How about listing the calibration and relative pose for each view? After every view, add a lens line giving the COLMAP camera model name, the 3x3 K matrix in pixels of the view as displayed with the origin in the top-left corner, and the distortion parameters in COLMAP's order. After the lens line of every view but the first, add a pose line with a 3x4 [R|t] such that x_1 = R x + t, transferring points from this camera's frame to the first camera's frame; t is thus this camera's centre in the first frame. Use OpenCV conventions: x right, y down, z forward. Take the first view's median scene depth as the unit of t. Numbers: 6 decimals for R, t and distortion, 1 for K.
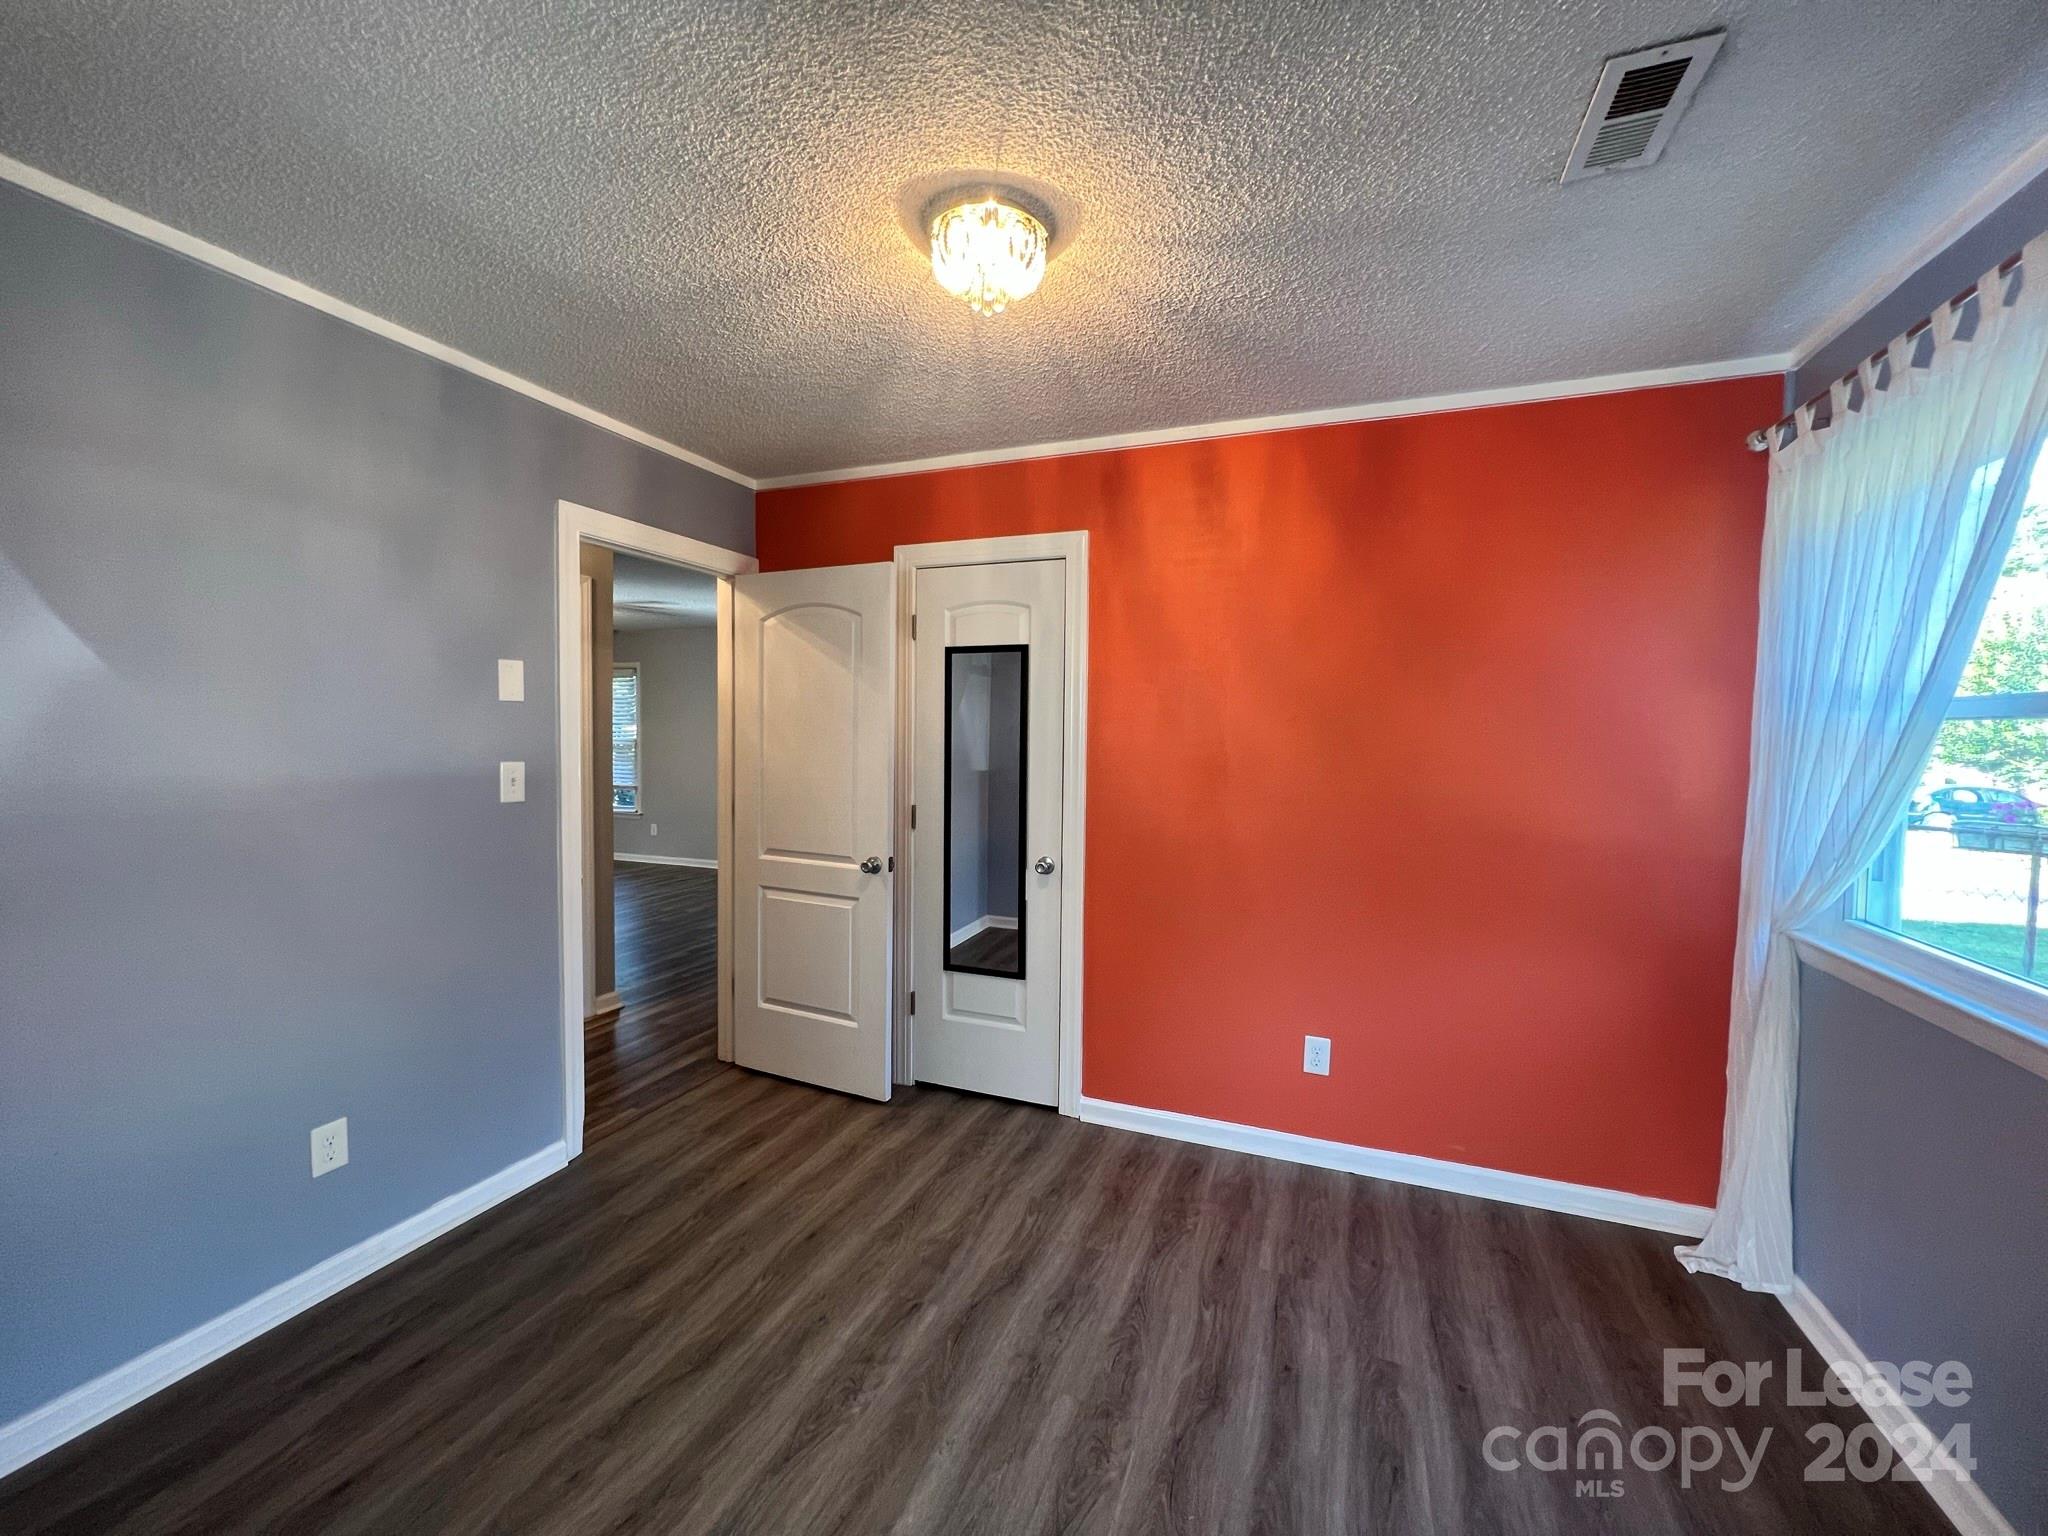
lens RADIAL K [[830.1, 0, 1045.1], [0, 830.1, 766.6], [0, 0, 1]] dist [-0.000180, 0.000081]
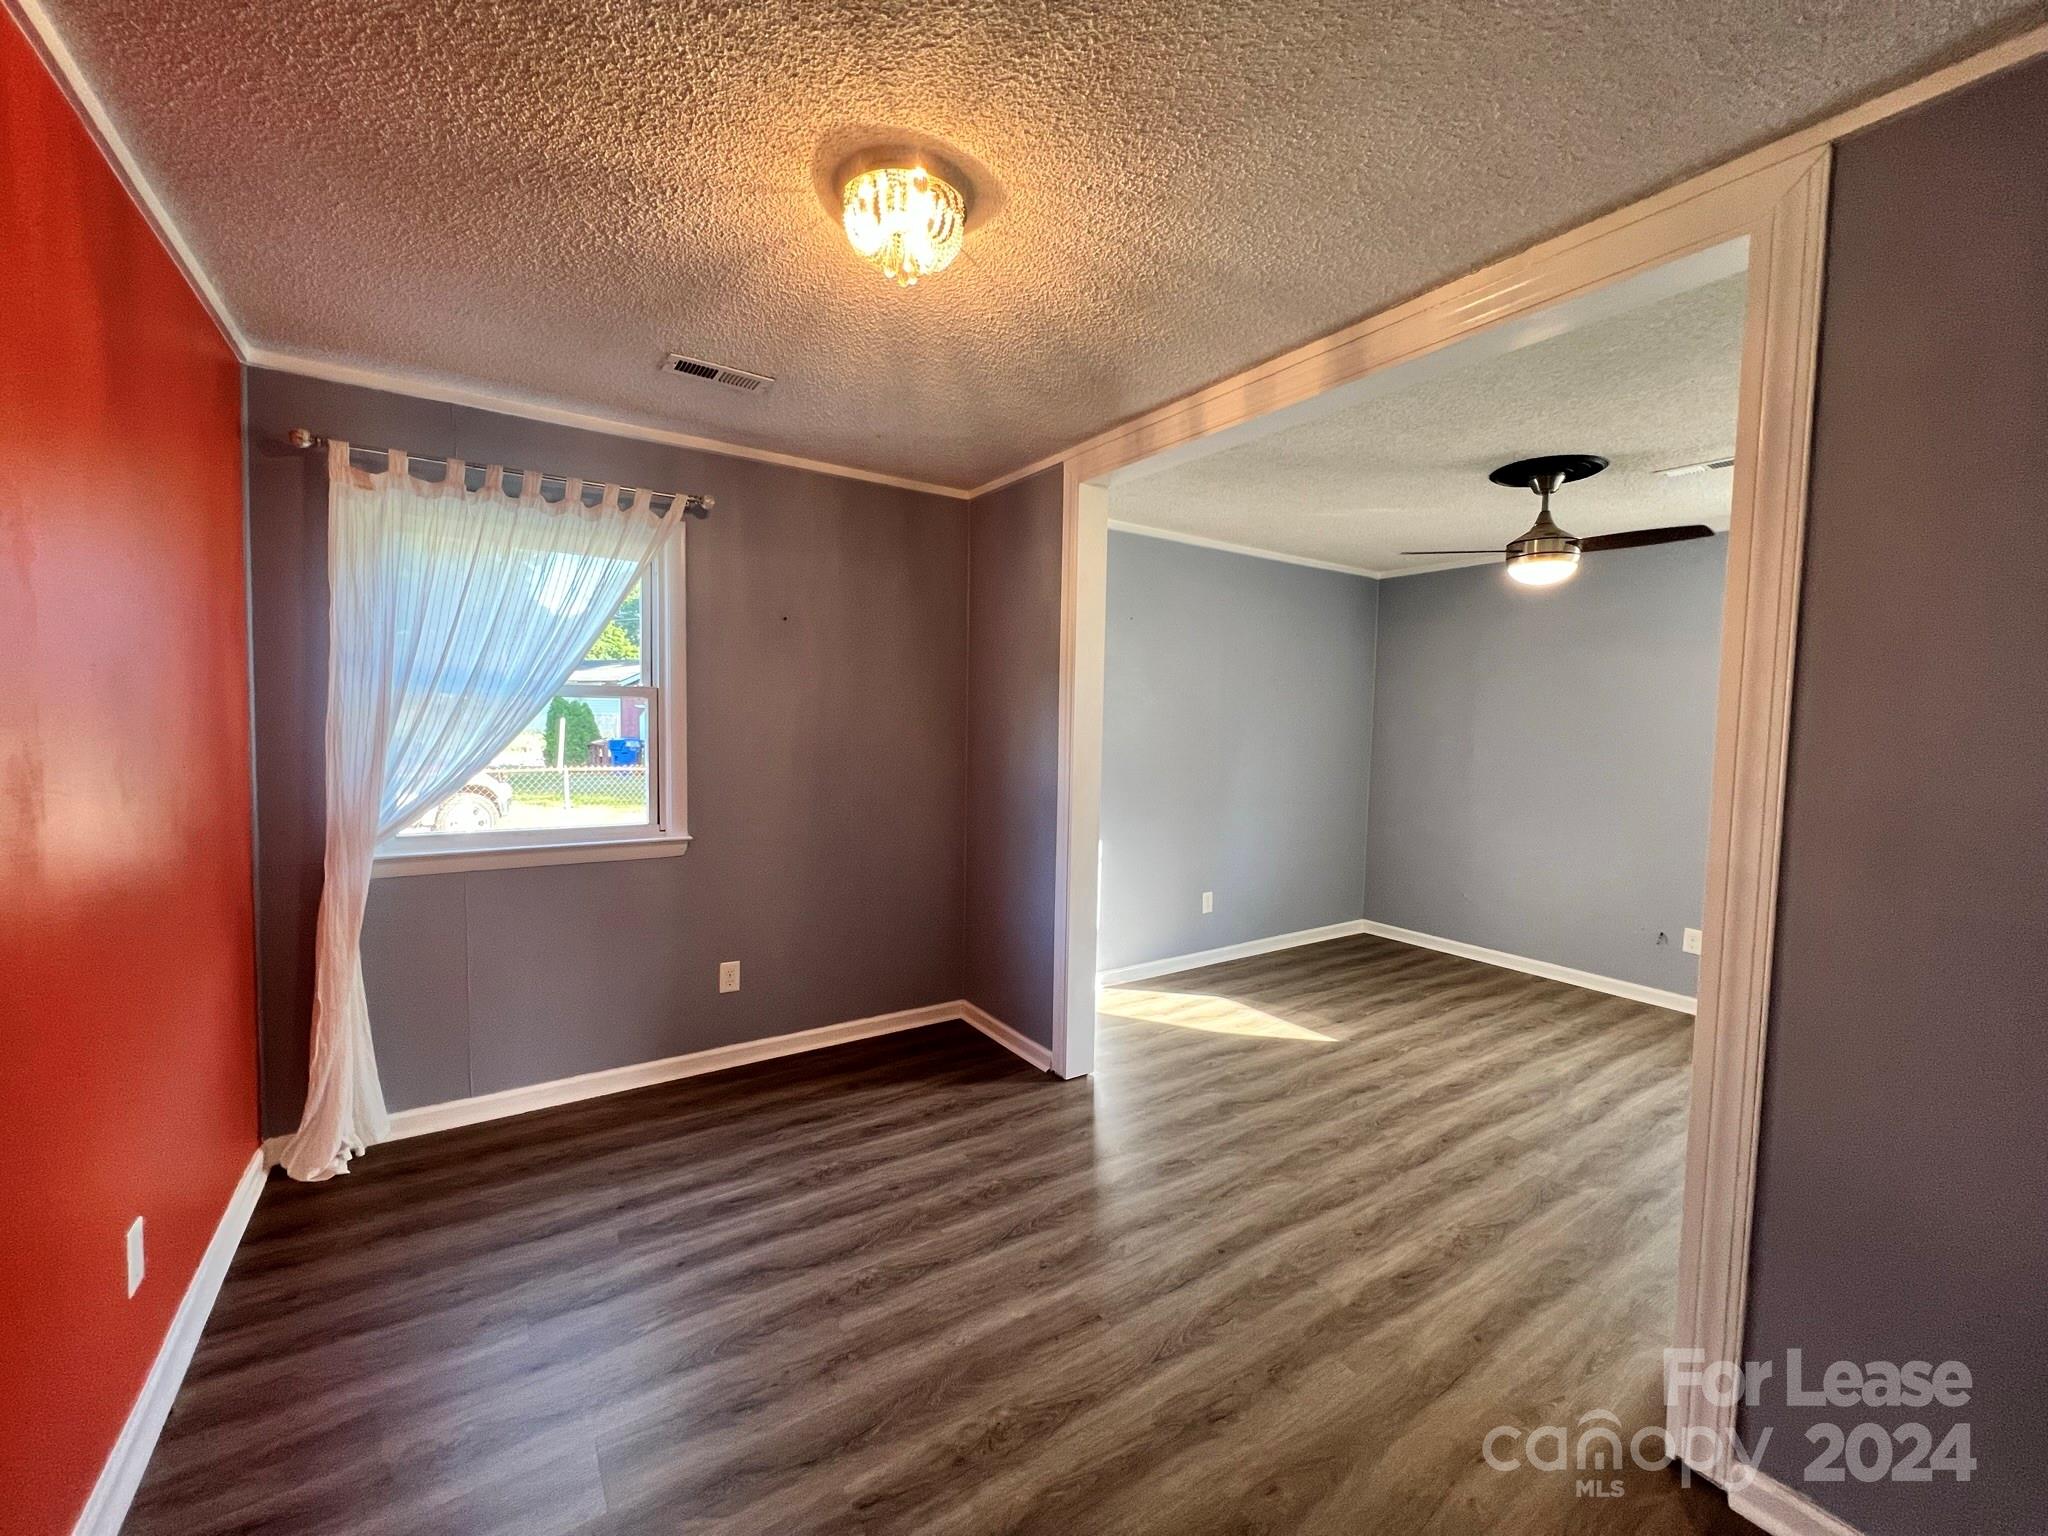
lens RADIAL K [[823.4, 0, 1026.5], [0, 823.4, 766.4], [0, 0, 1]] dist [-0.001028, 0.000487]
pose [[-0.809688, -0.062228, 0.583552, -0.440336], [-0.005485, 0.995121, 0.098505, -0.045026], [-0.586835, 0.076558, -0.806079, 0.978742]]
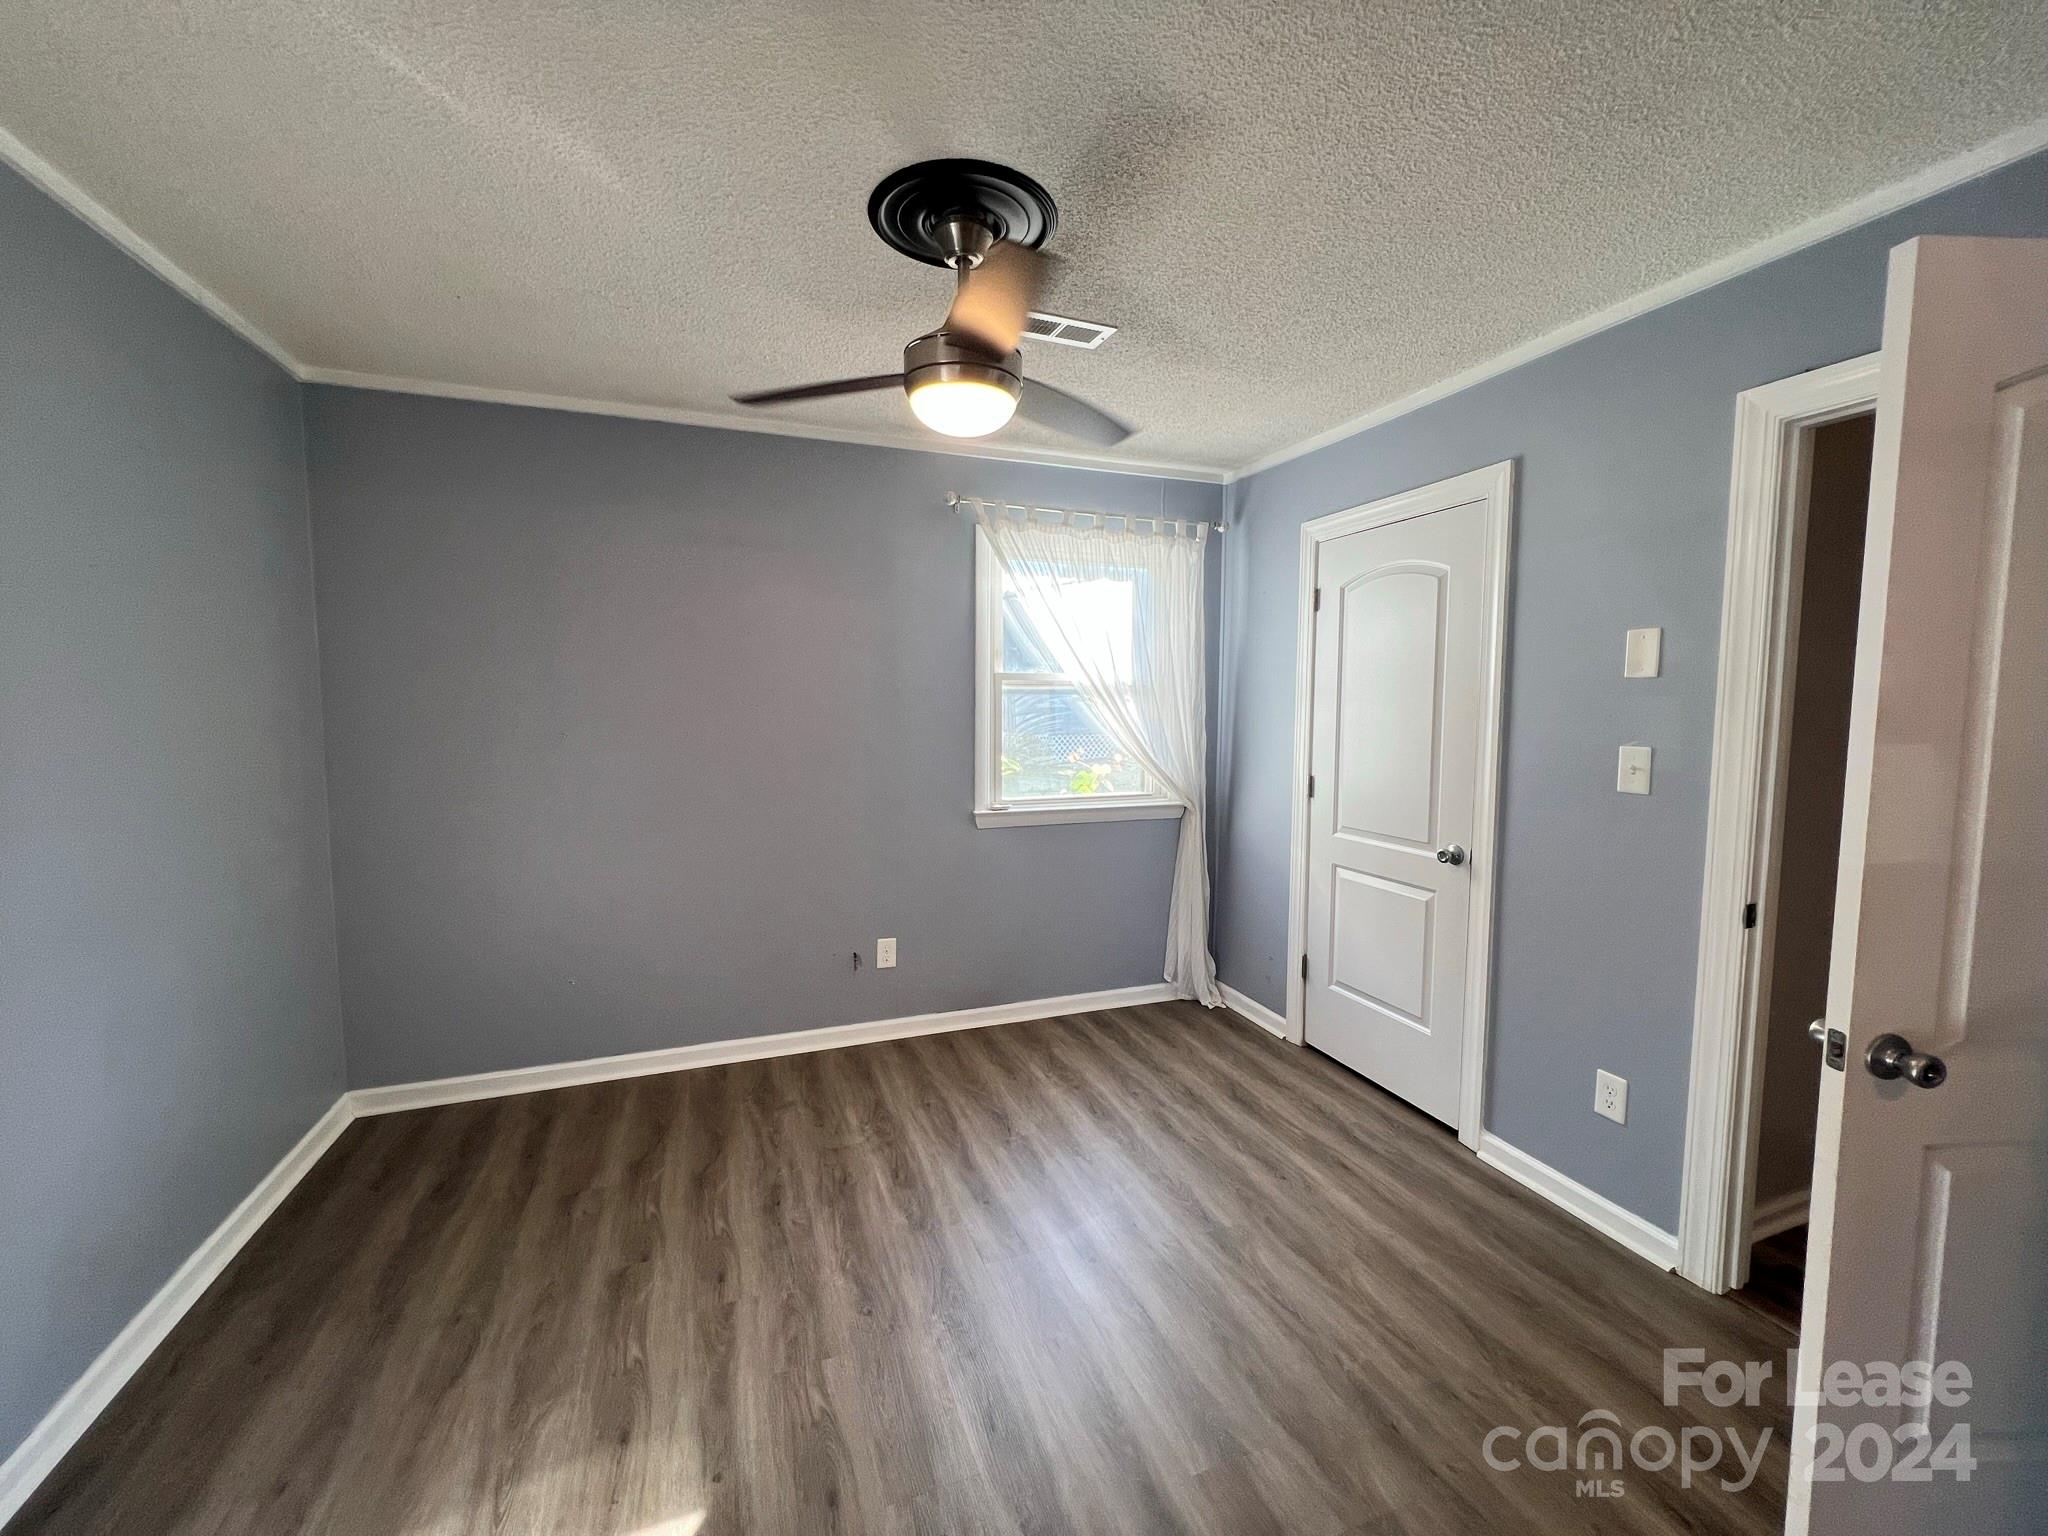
lens RADIAL K [[823.6, 0, 1024.0], [0, 823.6, 768.0], [0, 0, 1]] dist [0.001155, 0.000291]
pose [[-0.762293, 0.042646, -0.645826, 0.024899], [-0.039661, 0.992874, 0.112377, -0.010319], [0.646016, 0.111278, -0.755169, 0.174207]]
